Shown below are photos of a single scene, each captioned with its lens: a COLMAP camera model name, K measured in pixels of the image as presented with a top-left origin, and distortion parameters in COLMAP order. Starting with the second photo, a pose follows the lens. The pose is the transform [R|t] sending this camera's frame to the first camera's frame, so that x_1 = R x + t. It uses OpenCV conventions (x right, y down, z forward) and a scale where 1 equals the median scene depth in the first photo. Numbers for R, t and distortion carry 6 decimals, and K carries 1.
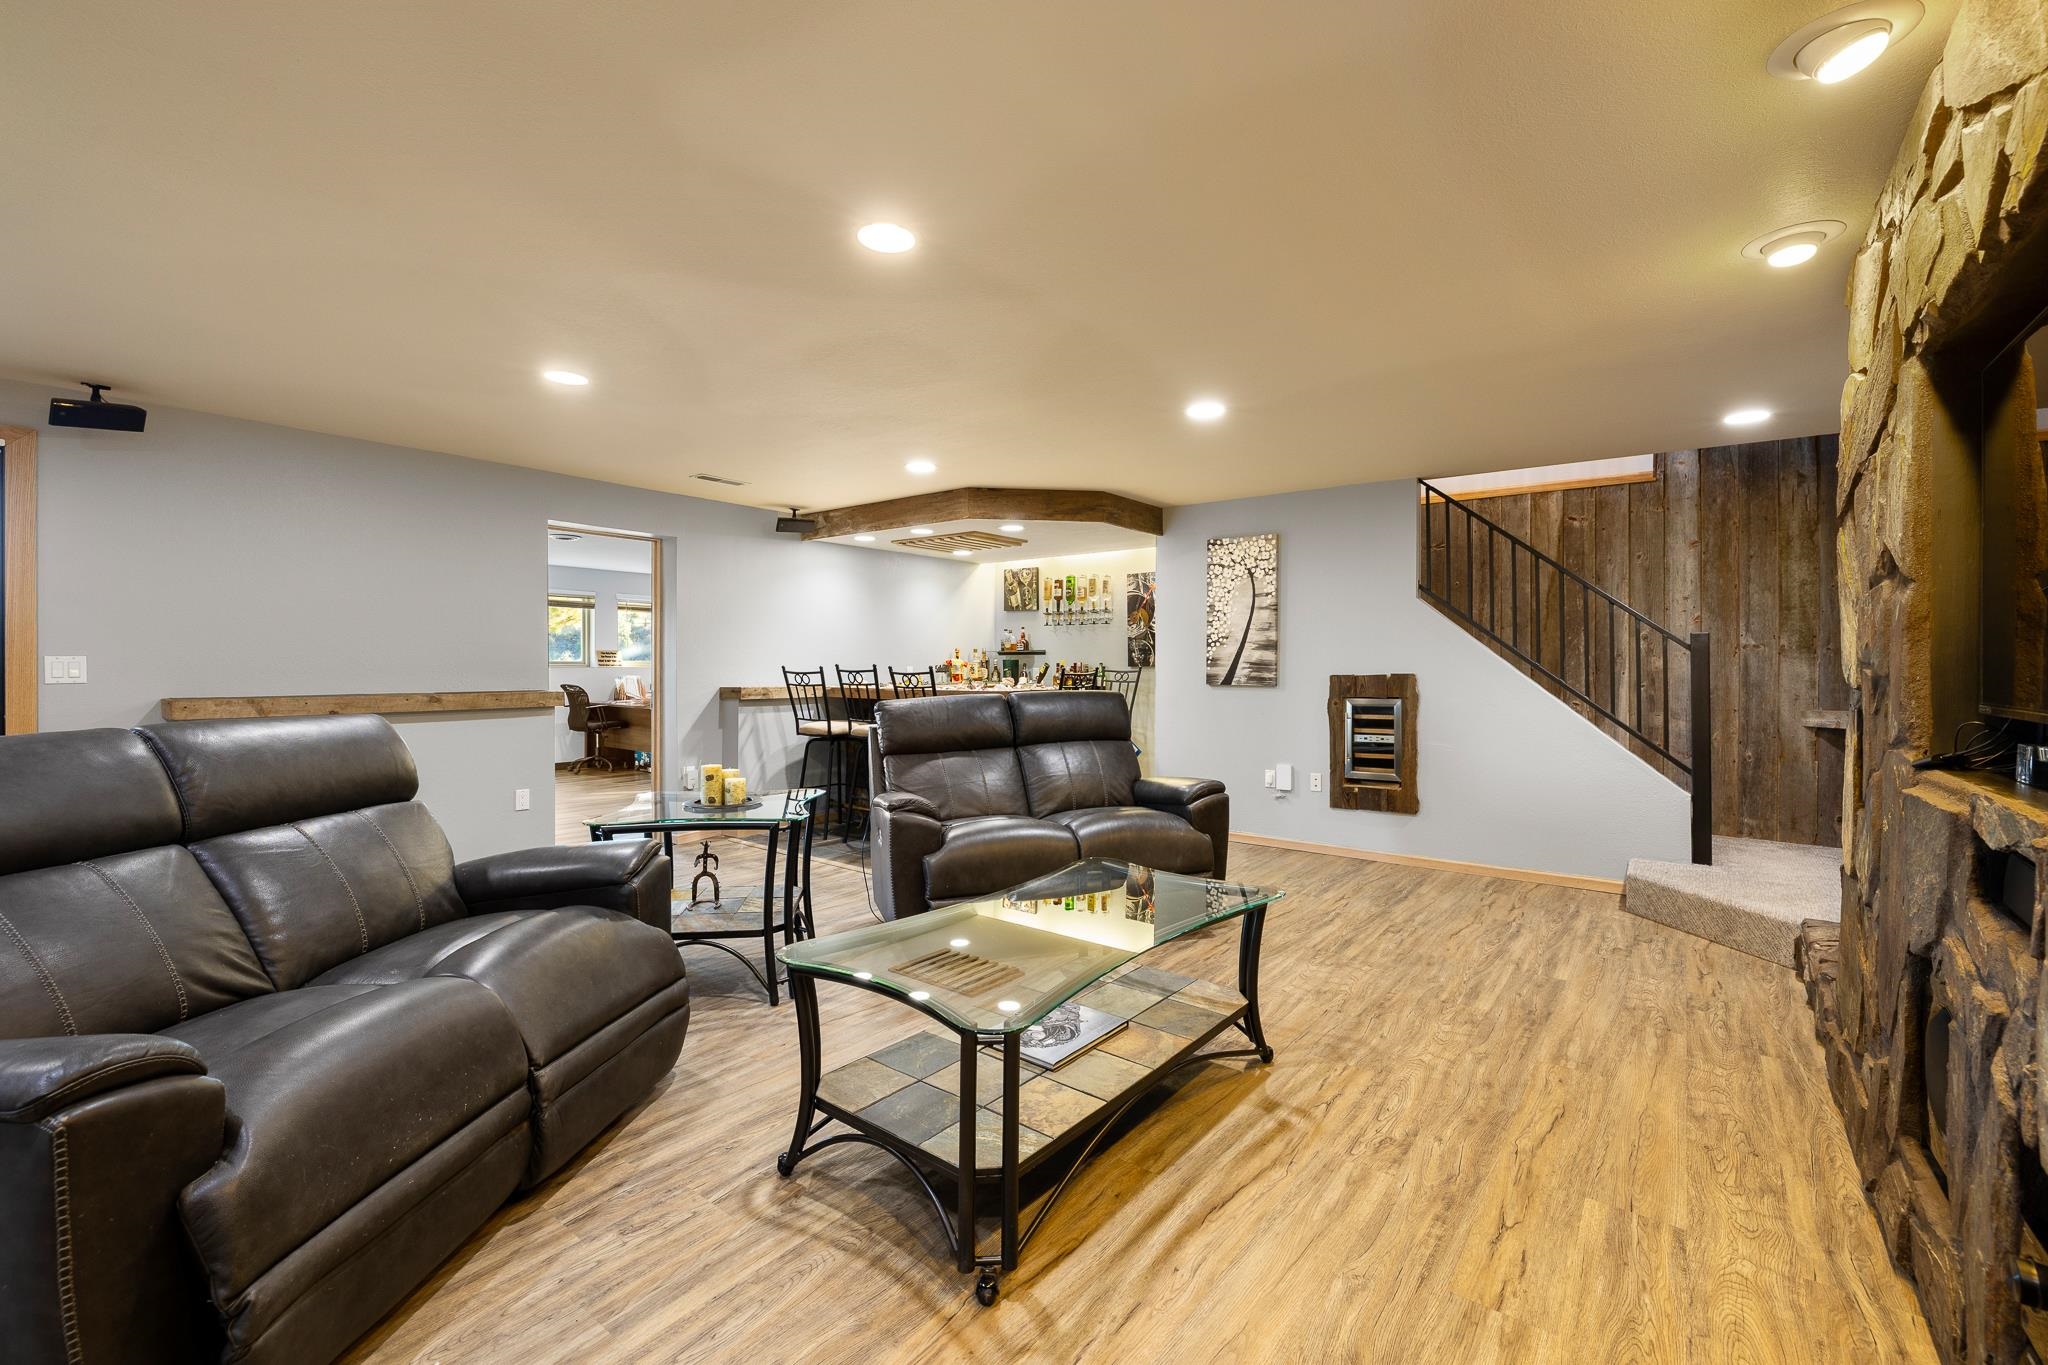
lens RADIAL K [[849.7, 0, 1046.5], [0, 849.7, 670.6], [0, 0, 1]] dist [-0.007982, 0.000765]
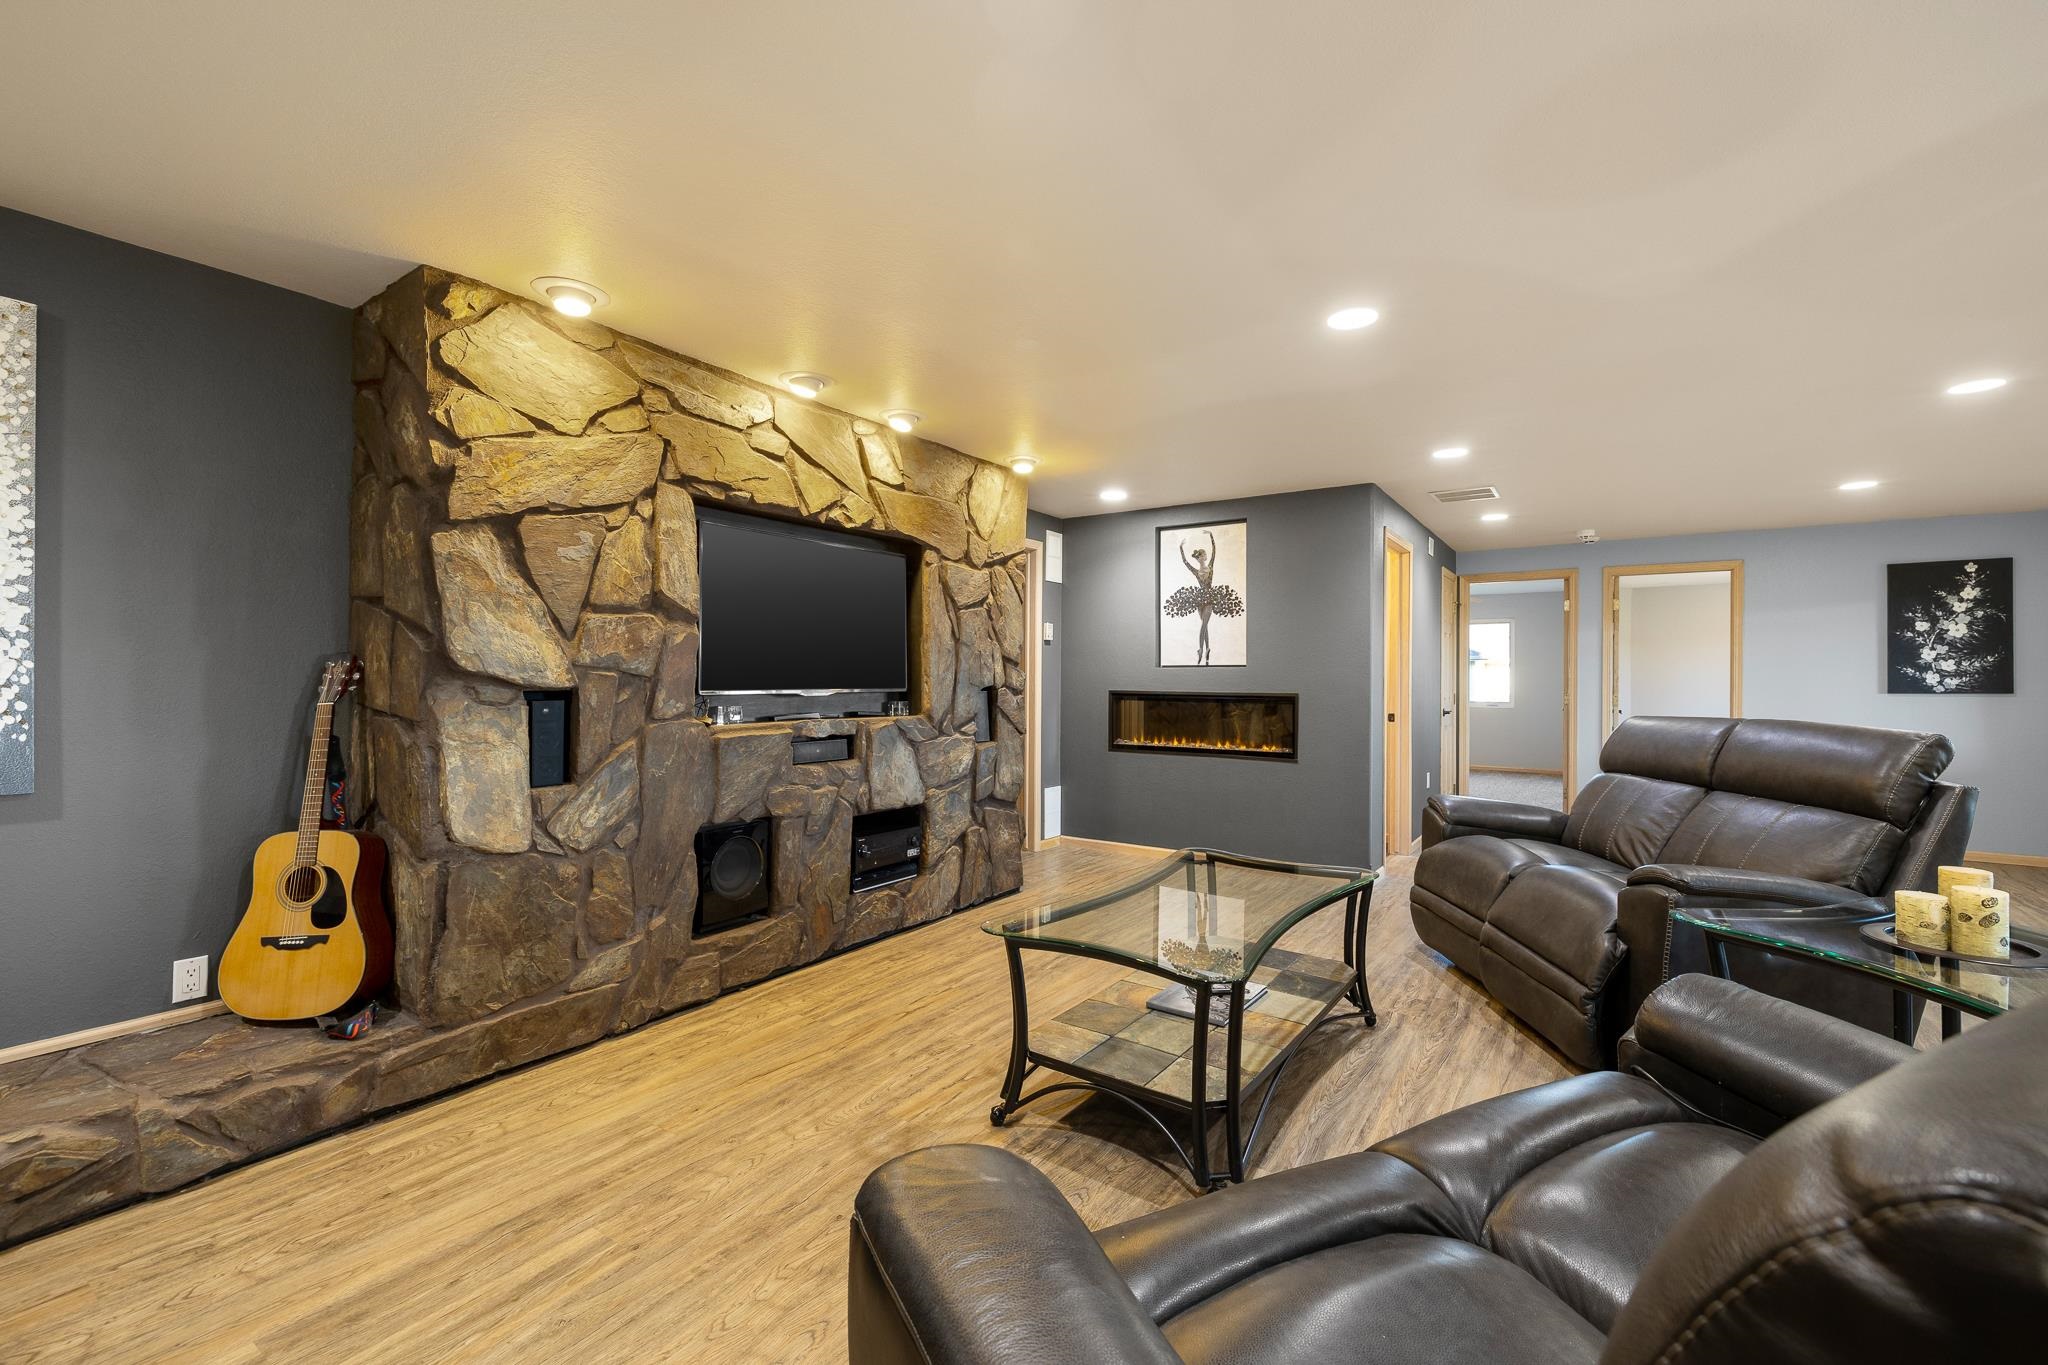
lens RADIAL K [[849.7, 0, 1045.6], [0, 849.7, 681.4], [0, 0, 1]] dist [-0.007982, 0.000765]
pose [[-0.998156, -0.010069, -0.059852, 0.141701], [-0.010840, 0.999862, 0.012583, -0.004626], [0.059717, 0.013209, -0.998128, 0.993032]]
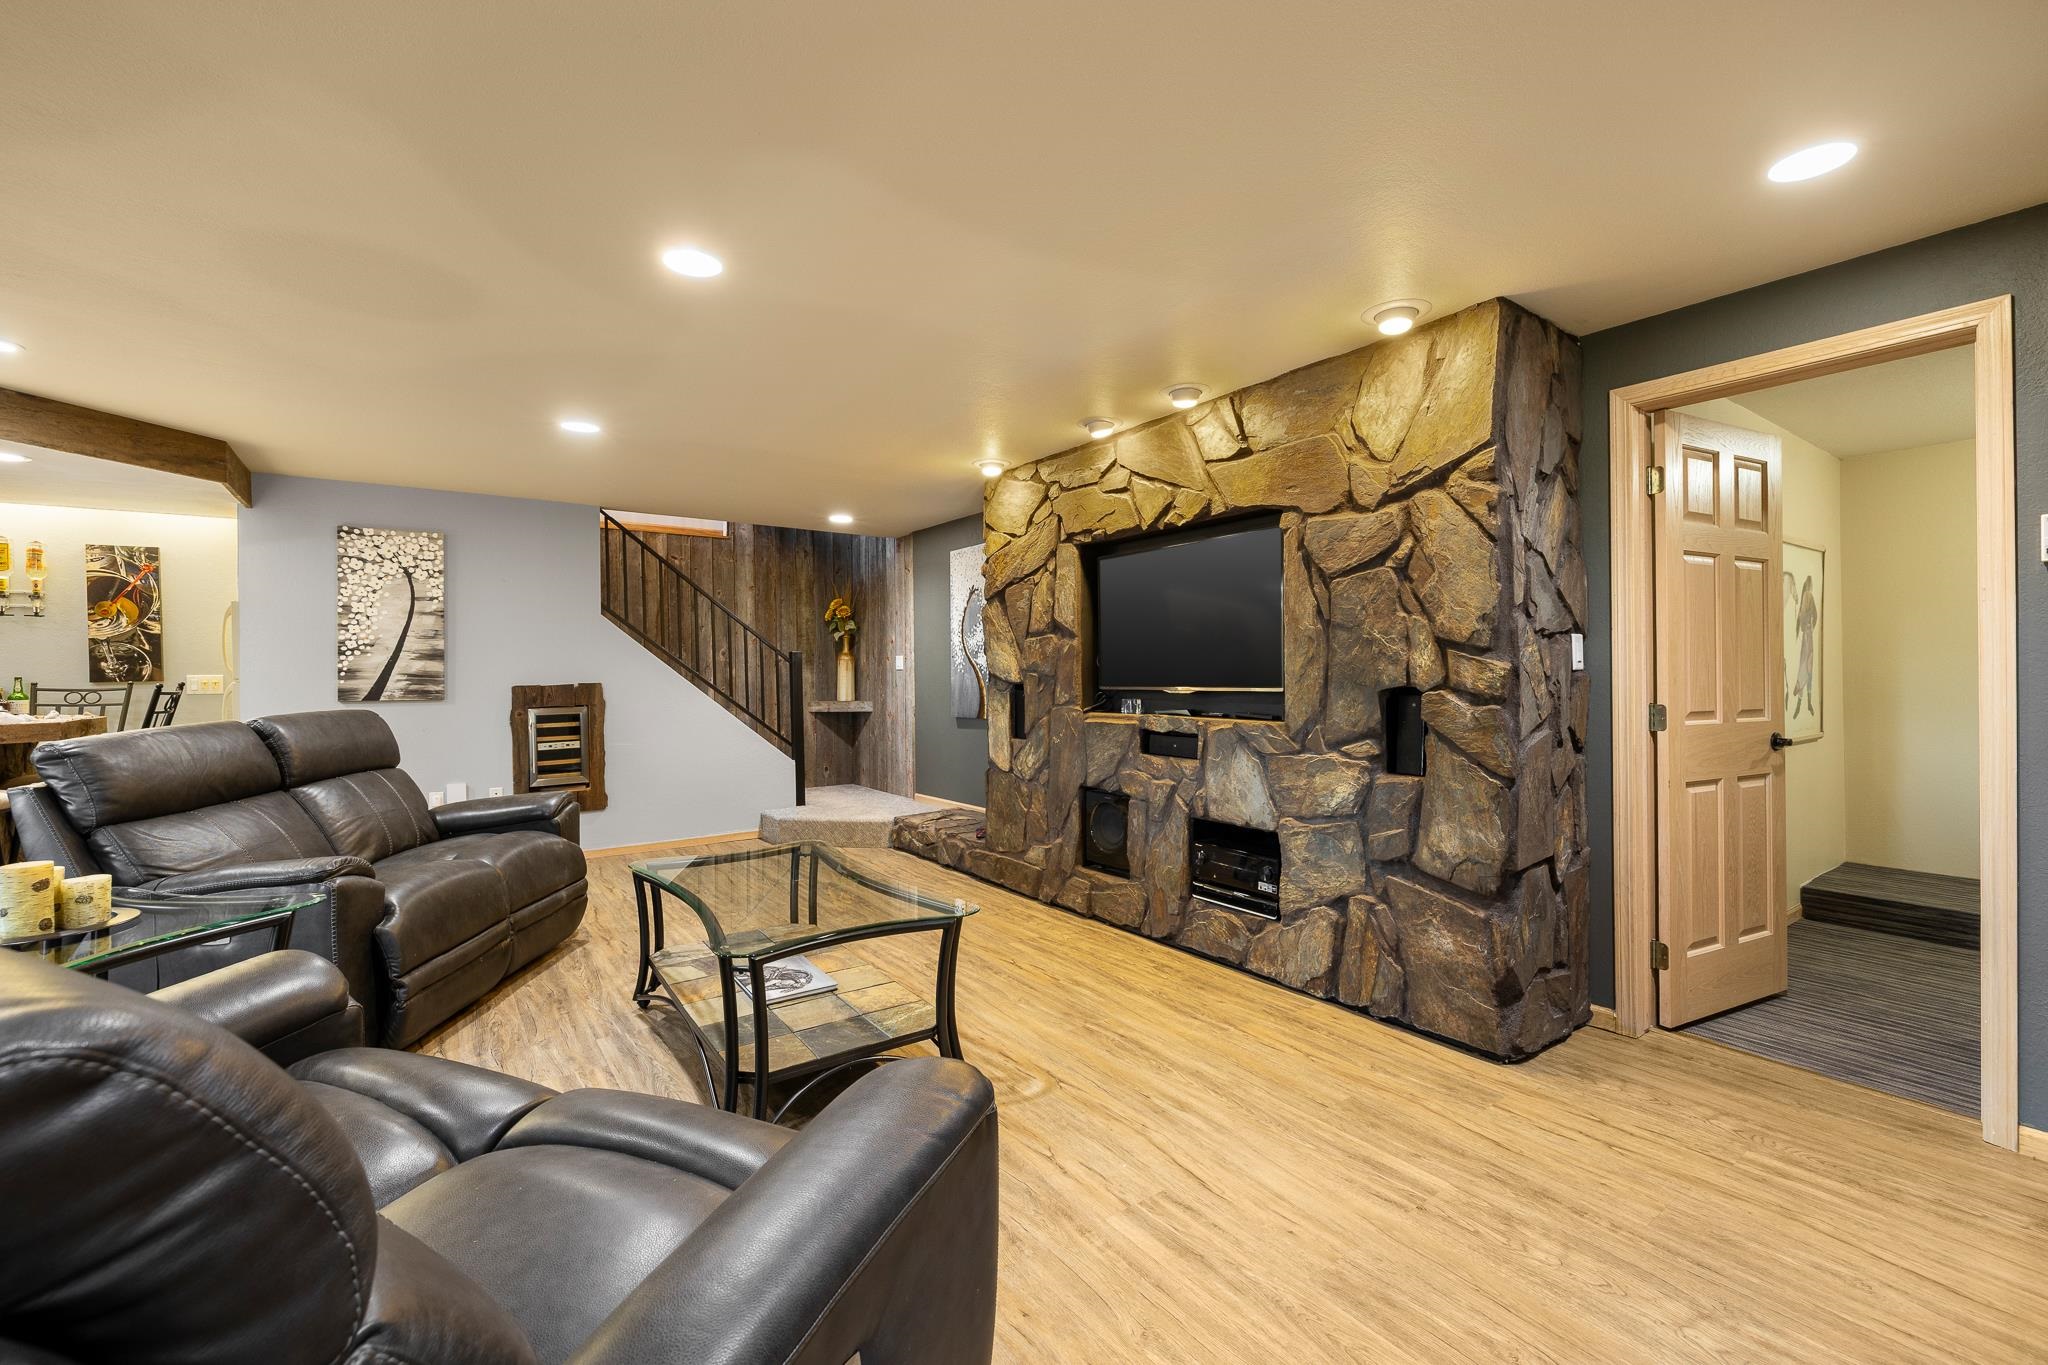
lens RADIAL K [[849.7, 0, 1031.1], [0, 849.7, 675.5], [0, 0, 1]] dist [-0.007982, 0.000765]
pose [[0.294124, -0.008194, 0.955732, -0.481679], [0.015487, 0.999873, 0.003806, -0.001676], [-0.955642, 0.013682, 0.294213, 0.142570]]
